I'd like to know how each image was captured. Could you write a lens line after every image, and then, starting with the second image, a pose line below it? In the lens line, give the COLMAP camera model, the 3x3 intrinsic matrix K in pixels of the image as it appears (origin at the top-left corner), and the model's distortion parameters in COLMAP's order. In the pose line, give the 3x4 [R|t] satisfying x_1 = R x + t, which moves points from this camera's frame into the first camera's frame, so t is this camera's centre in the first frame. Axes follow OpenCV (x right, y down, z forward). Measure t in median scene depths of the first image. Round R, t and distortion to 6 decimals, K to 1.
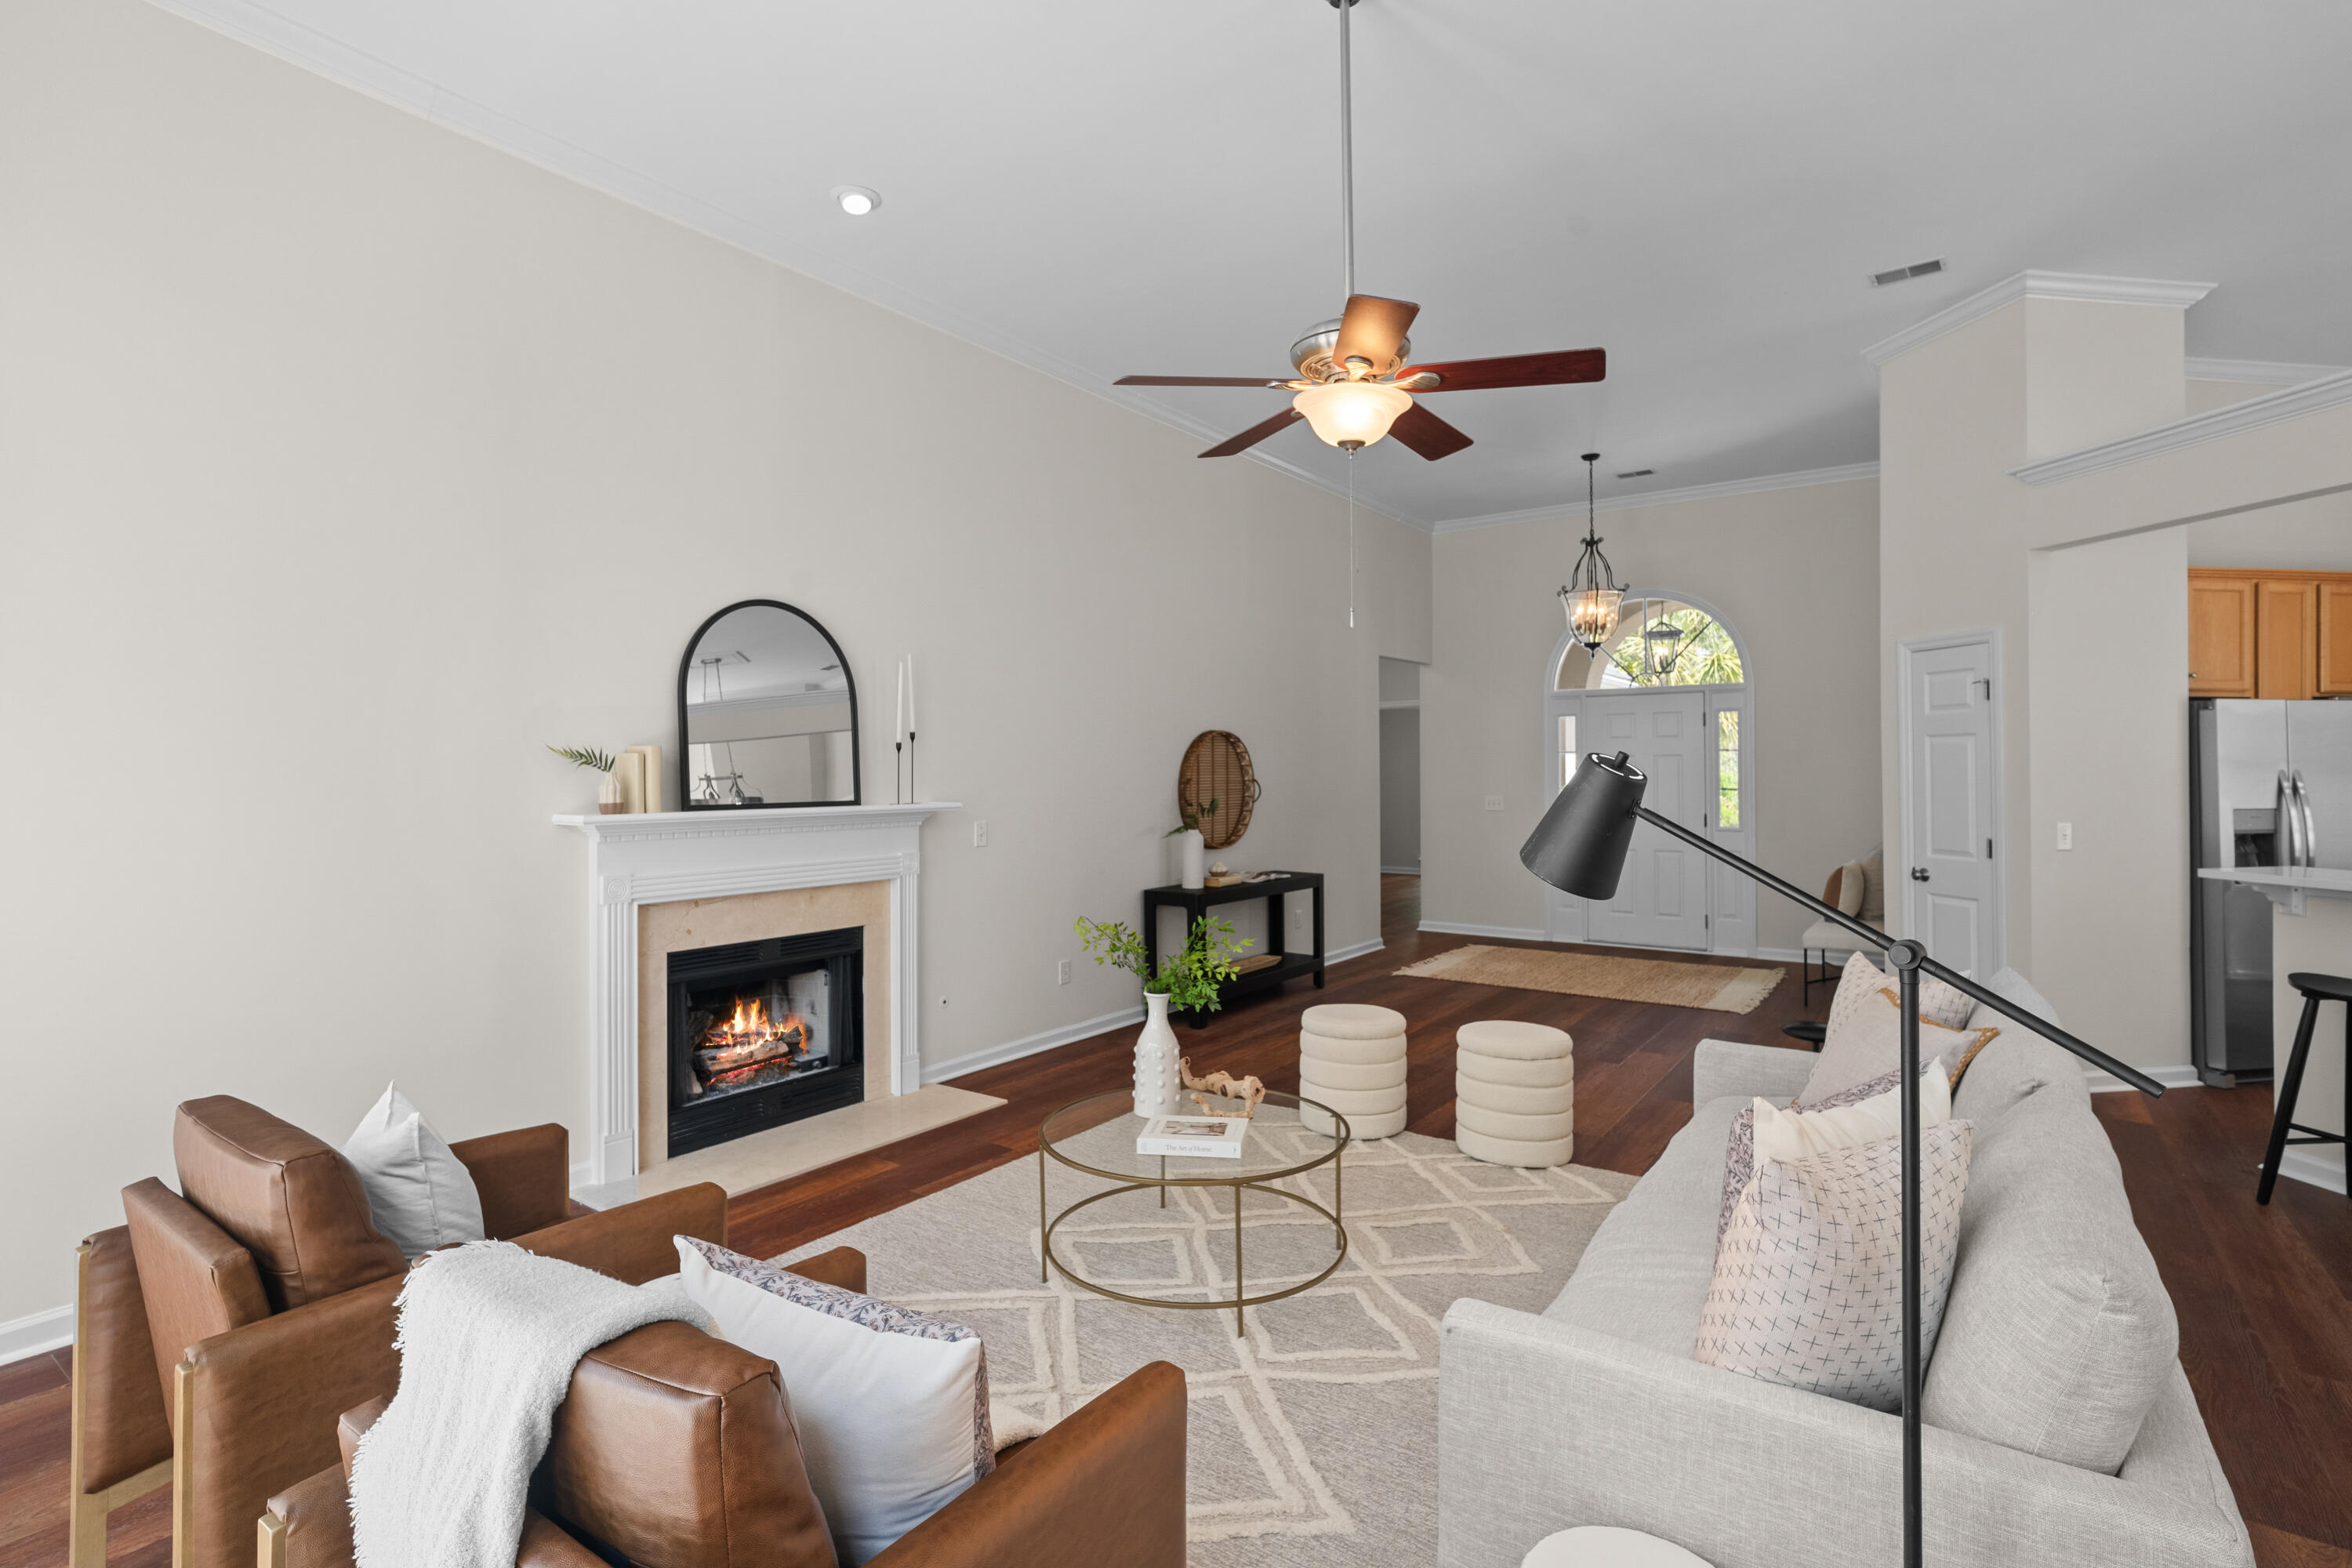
lens RADIAL K [[1114.5, 0, 1183.3], [0, 1114.5, 766.5], [0, 0, 1]] dist [-0.010779, -0.000656]
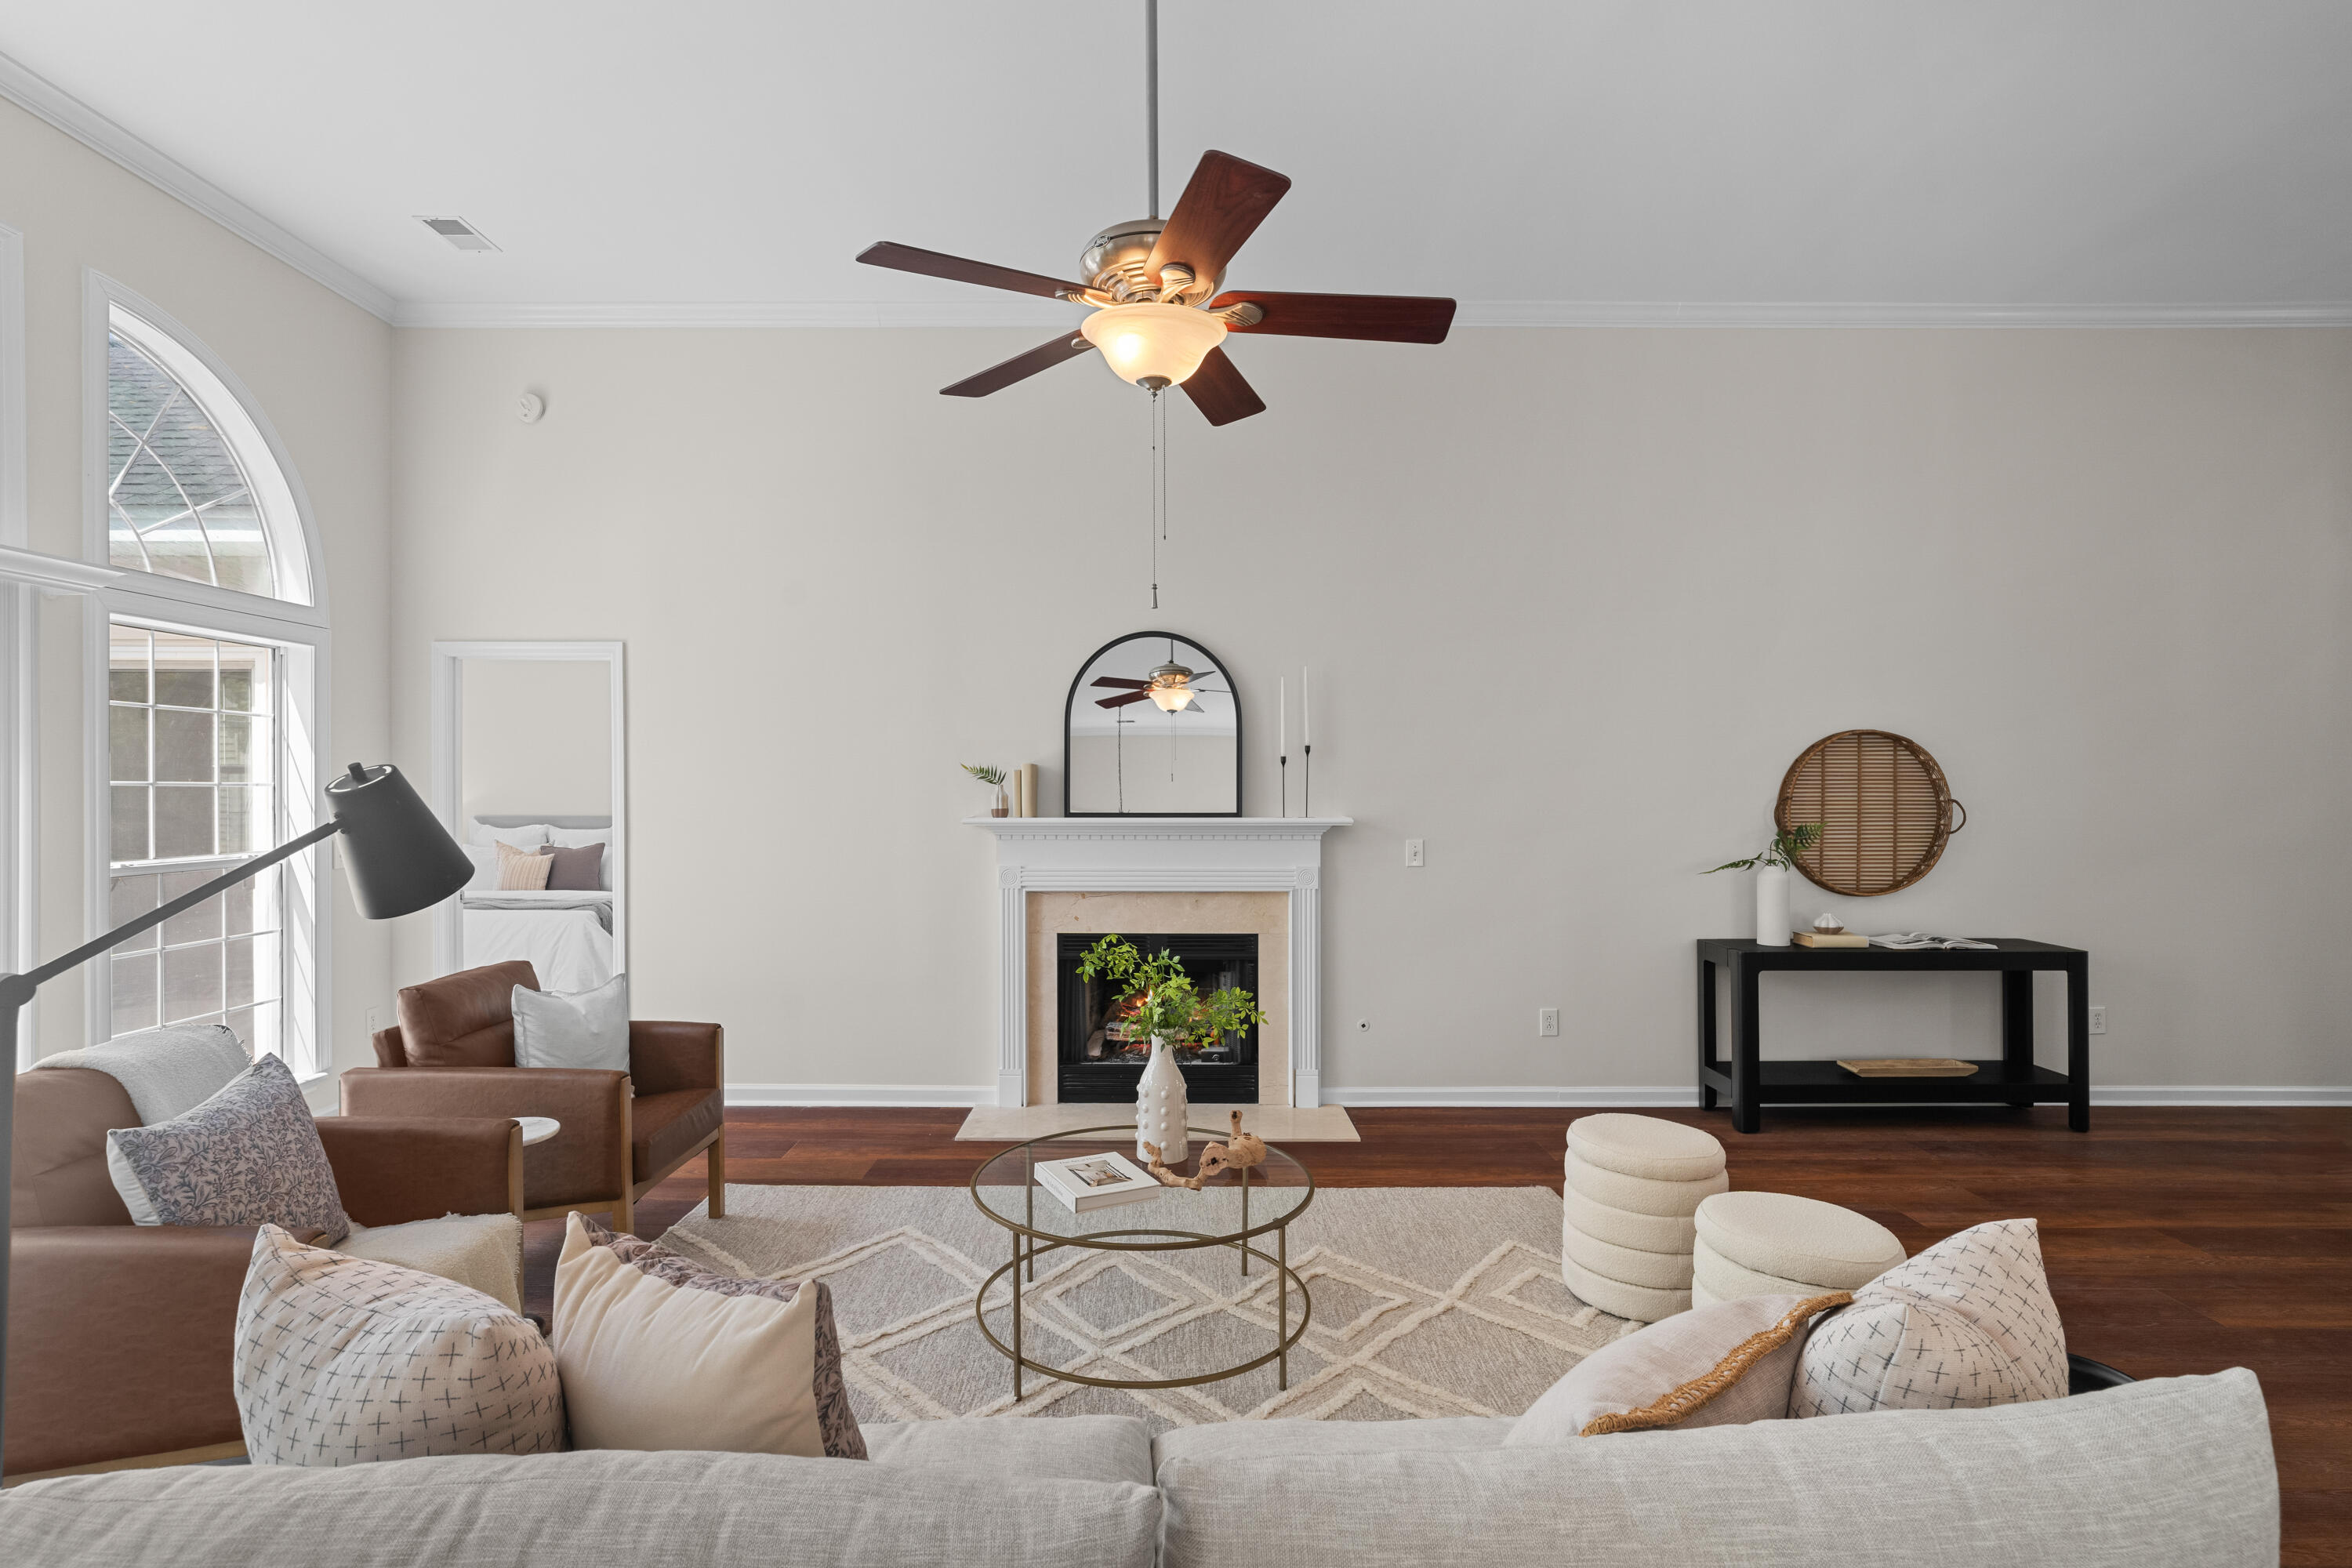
lens RADIAL K [[1114.5, 0, 1179.9], [0, 1114.5, 788.9], [0, 0, 1]] dist [-0.010779, -0.000656]
pose [[0.583523, 0.004393, -0.812085, 0.503808], [-0.000106, 0.999986, 0.005333, 0.002215], [0.812097, -0.003025, 0.583515, 0.330594]]
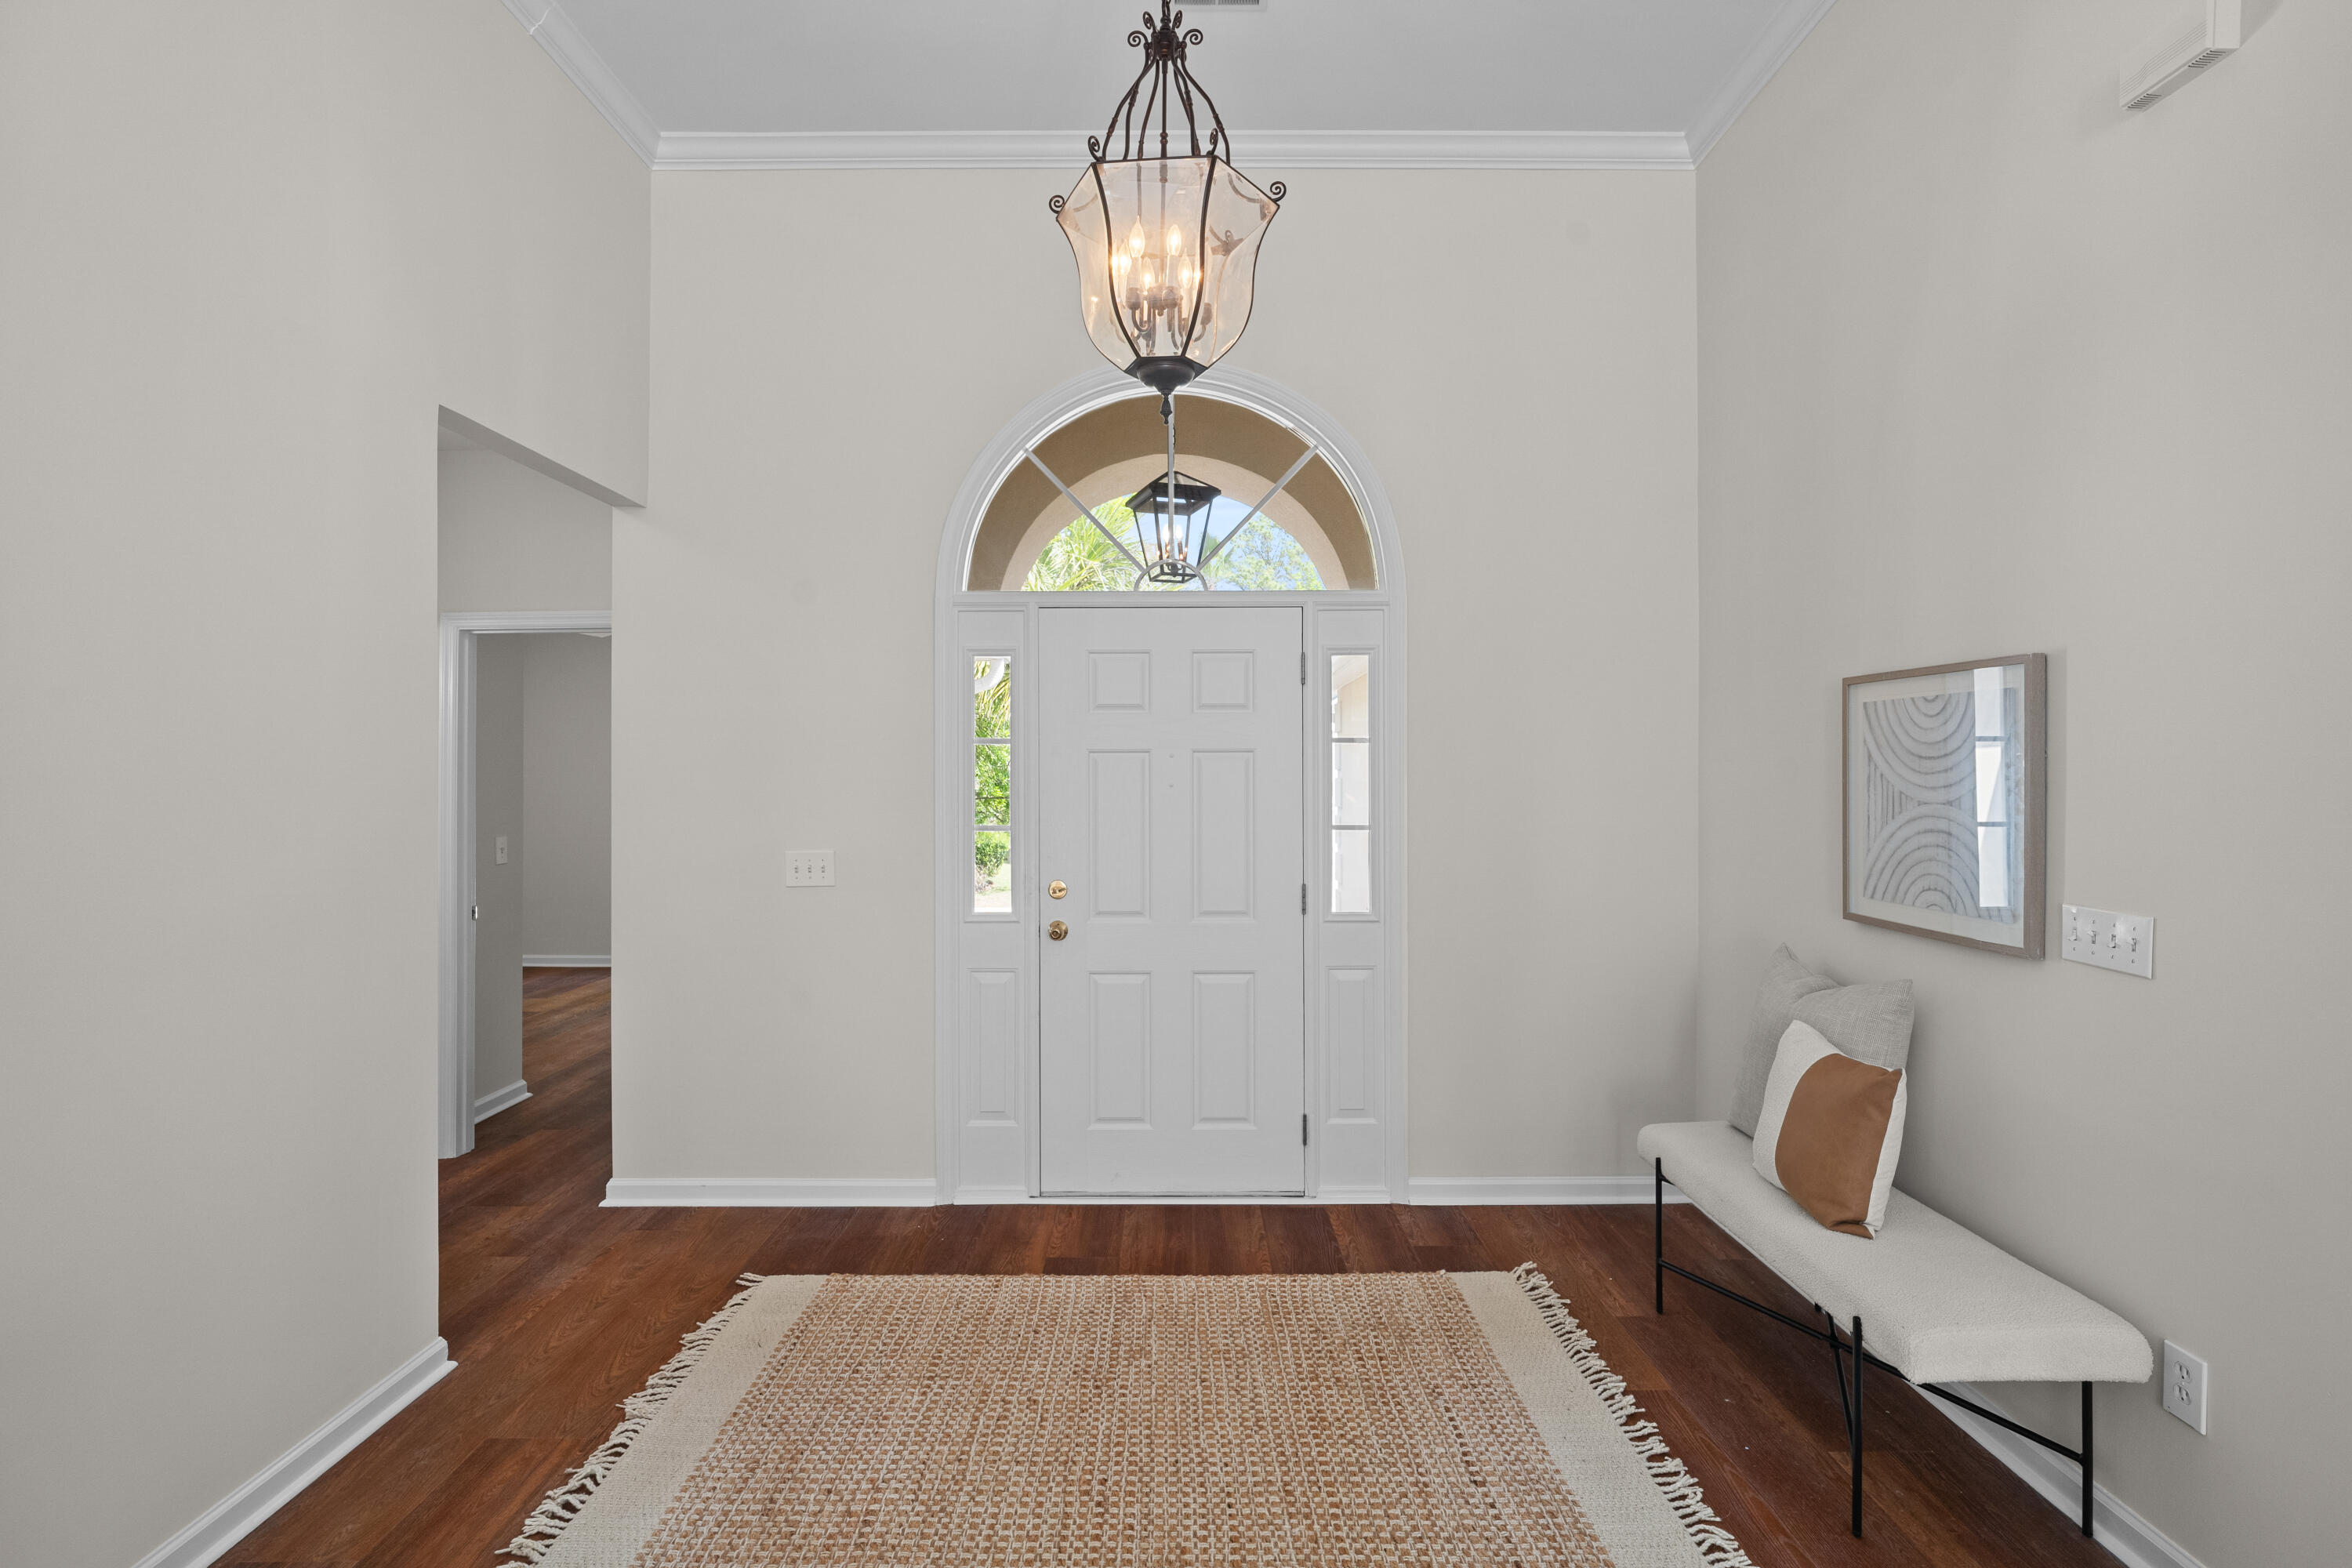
lens RADIAL K [[1114.5, 0, 1177.7], [0, 1114.5, 779.1], [0, 0, 1]] dist [-0.010779, -0.000656]
pose [[0.811936, 0.002808, 0.583740, 0.303163], [-0.001881, 0.999996, -0.002193, 0.003273], [-0.583744, 0.000682, 0.811937, 1.182256]]
